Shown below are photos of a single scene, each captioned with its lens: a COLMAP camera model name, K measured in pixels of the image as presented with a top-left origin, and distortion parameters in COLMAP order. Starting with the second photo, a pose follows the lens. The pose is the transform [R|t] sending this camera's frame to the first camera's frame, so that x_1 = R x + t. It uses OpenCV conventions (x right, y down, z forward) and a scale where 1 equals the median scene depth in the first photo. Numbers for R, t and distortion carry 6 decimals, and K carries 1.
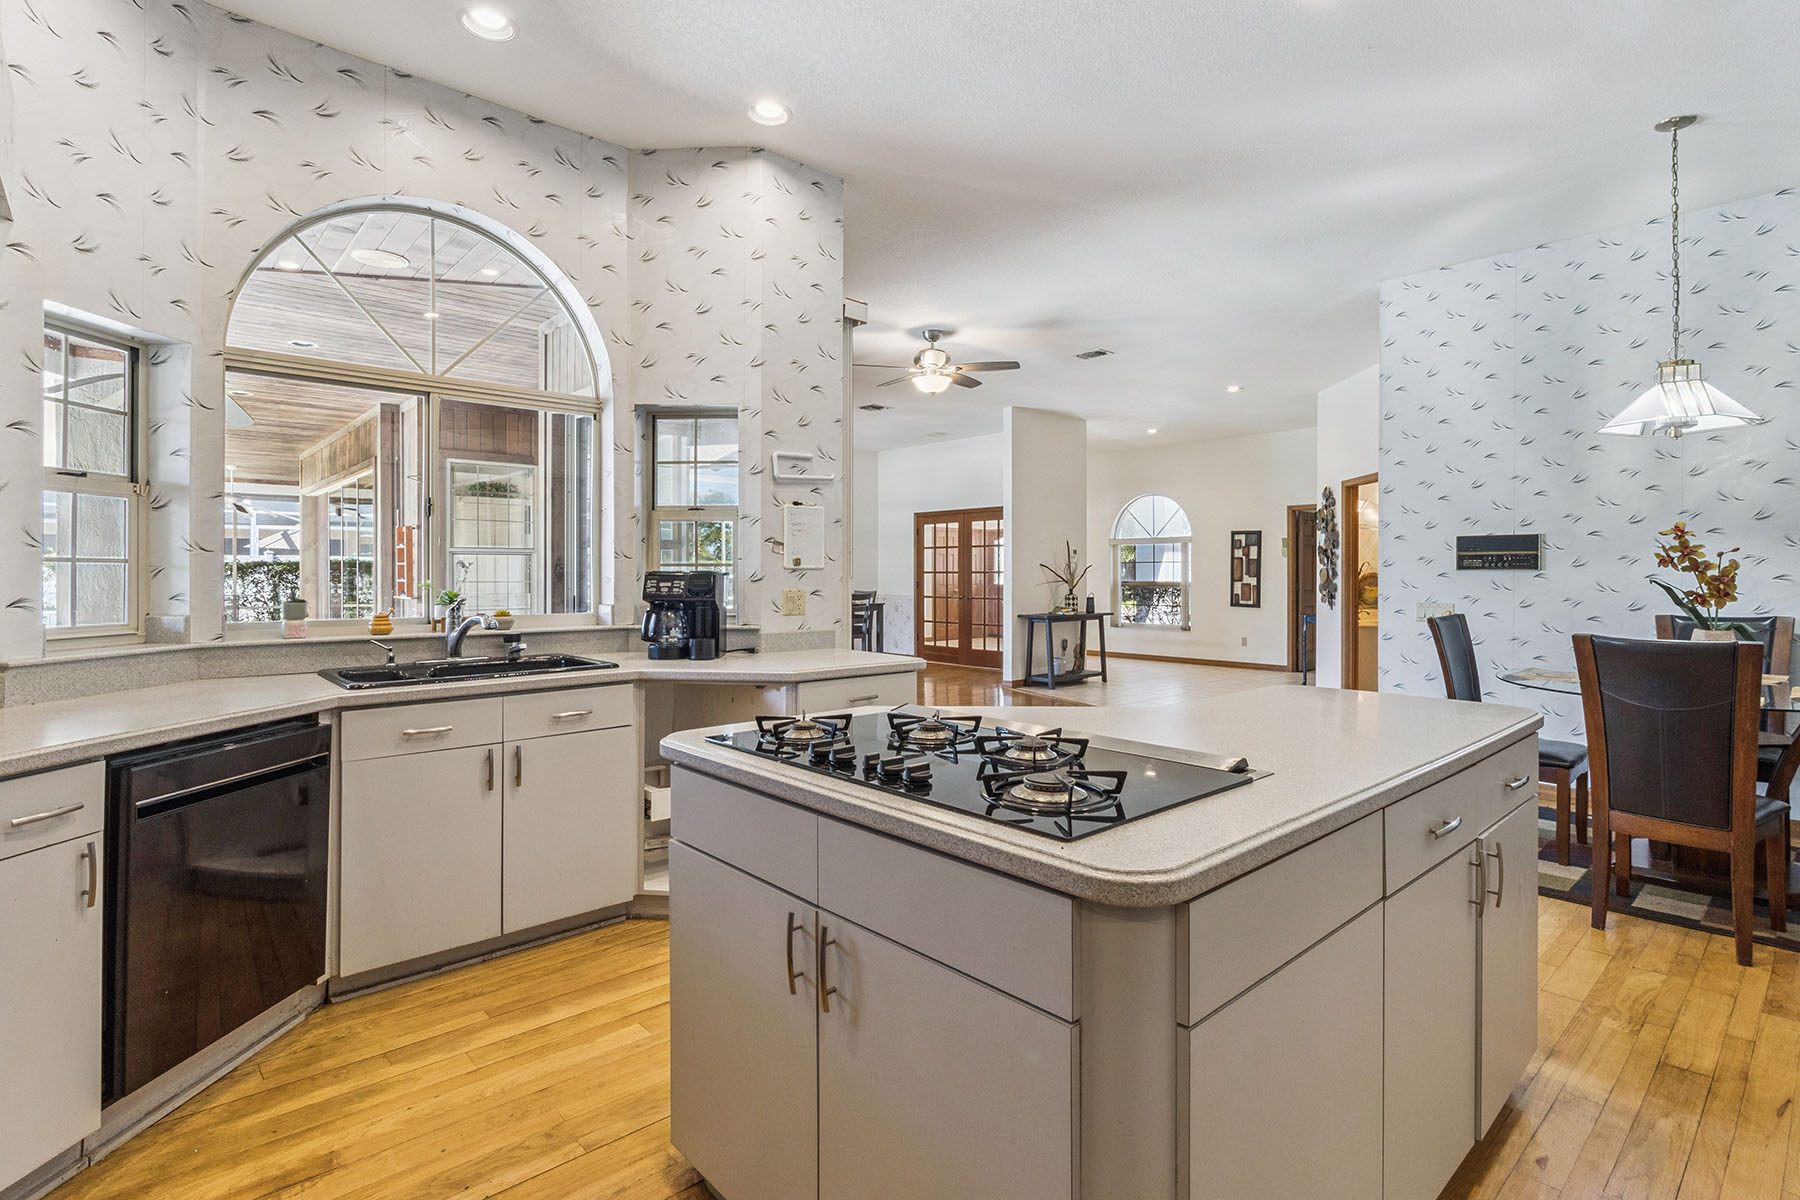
lens RADIAL K [[877.5, 0, 902.0], [0, 877.5, 575.2], [0, 0, 1]] dist [-0.000184, 0.000034]
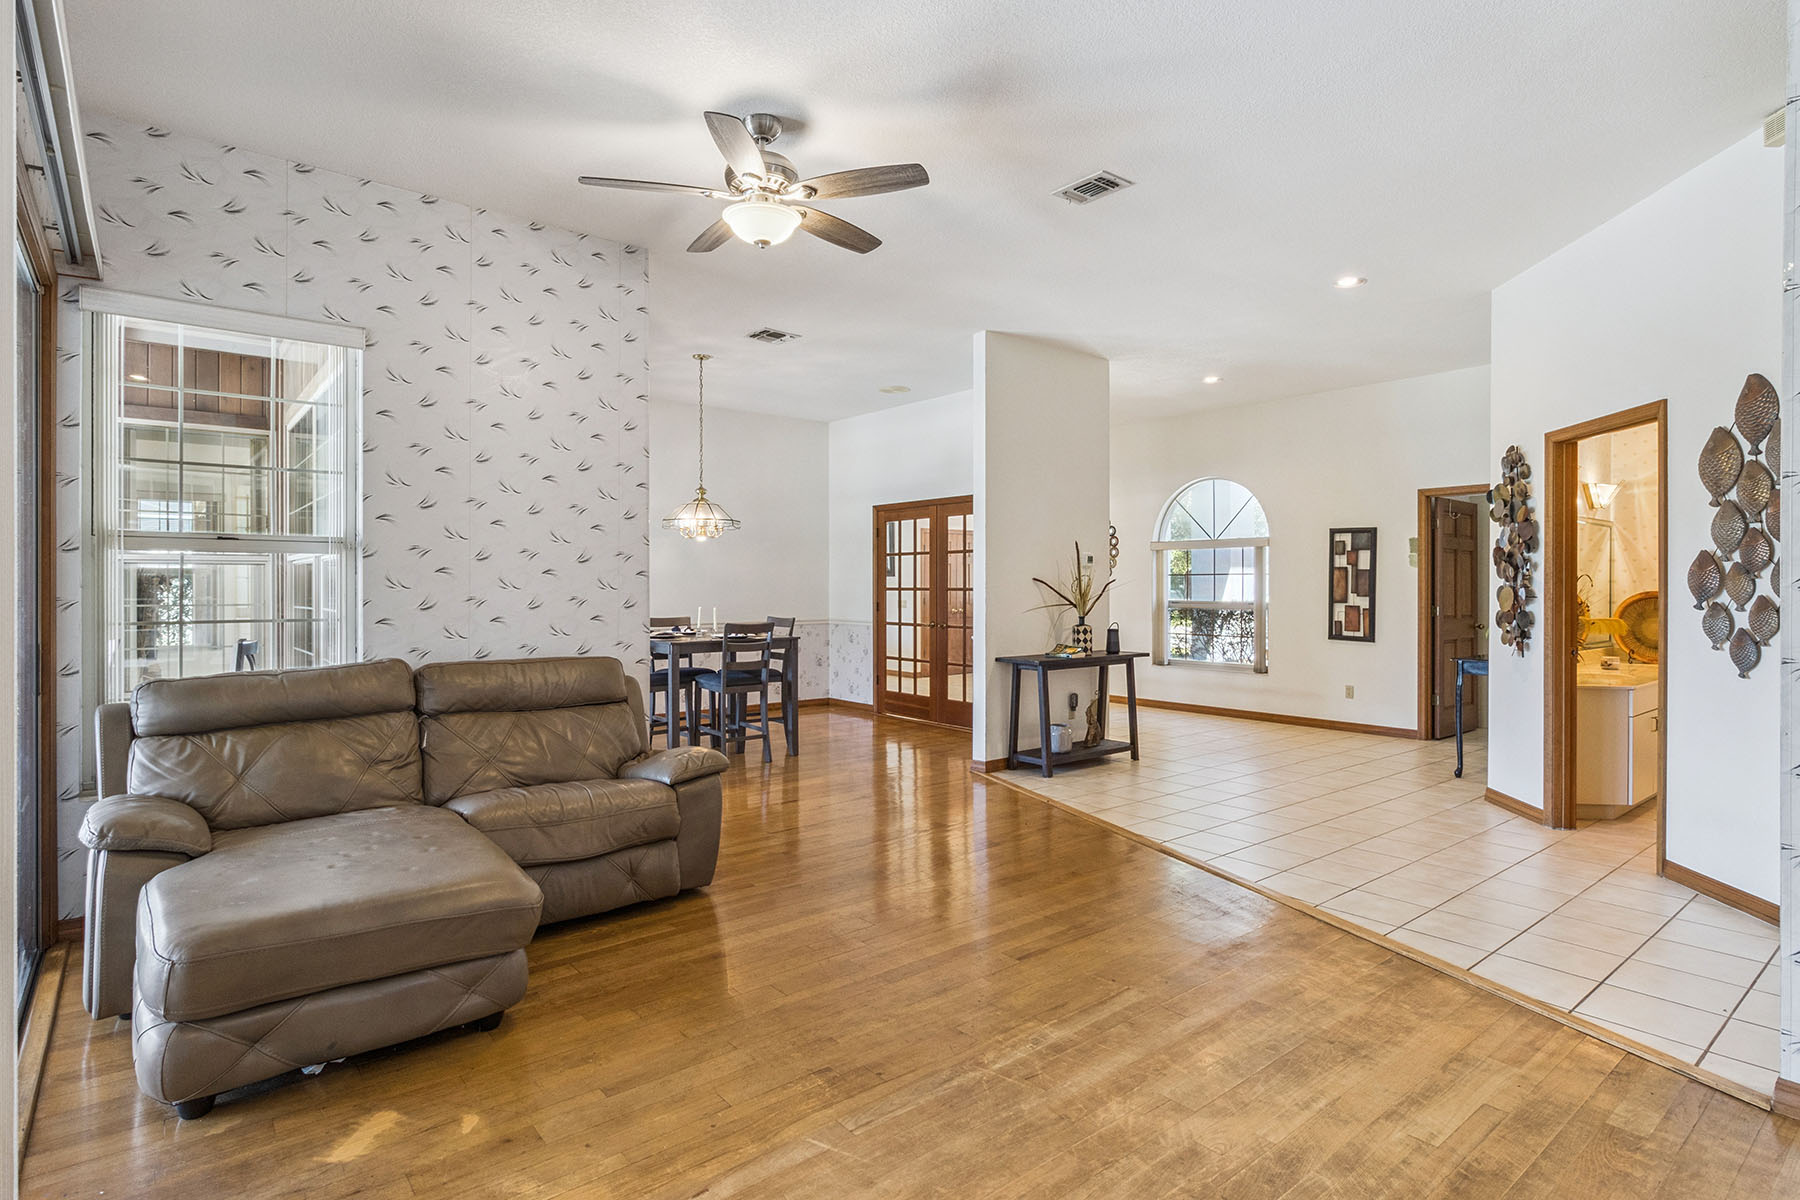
lens RADIAL K [[918.0, 0, 895.5], [0, 918.0, 590.7], [0, 0, 1]] dist [-0.001262, -0.000144]
pose [[0.998187, 0.000067, -0.060191, 0.100018], [0.000186, 0.999991, 0.004194, -0.006450], [0.060191, -0.004198, 0.998178, 0.328741]]
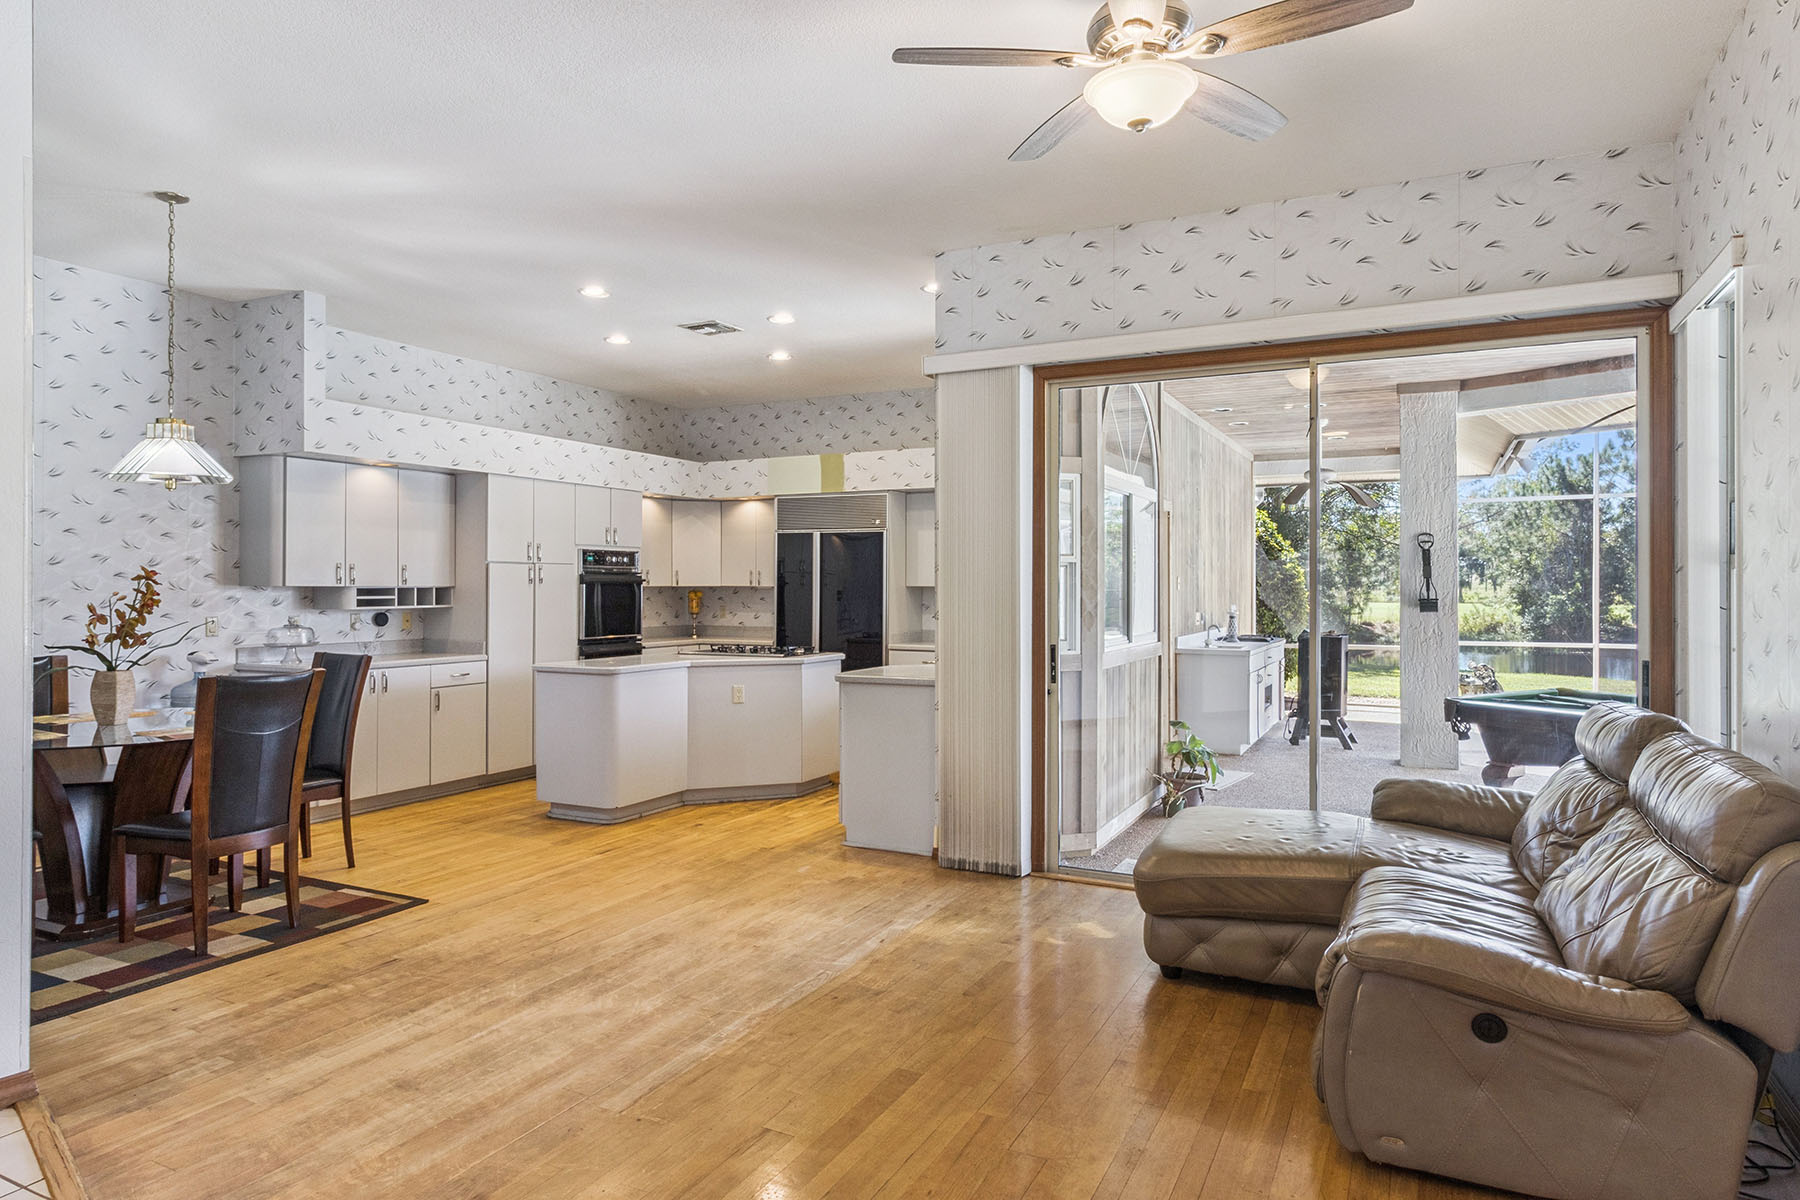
lens RADIAL K [[1078.1, 0, 898.5], [0, 1078.1, 578.5], [0, 0, 1]] dist [0.003118, 0.001169]
pose [[-0.933852, -0.003556, -0.357643, 0.195662], [-0.001218, 0.999976, -0.006764, -0.014795], [0.357658, -0.005881, -0.933834, 0.949454]]
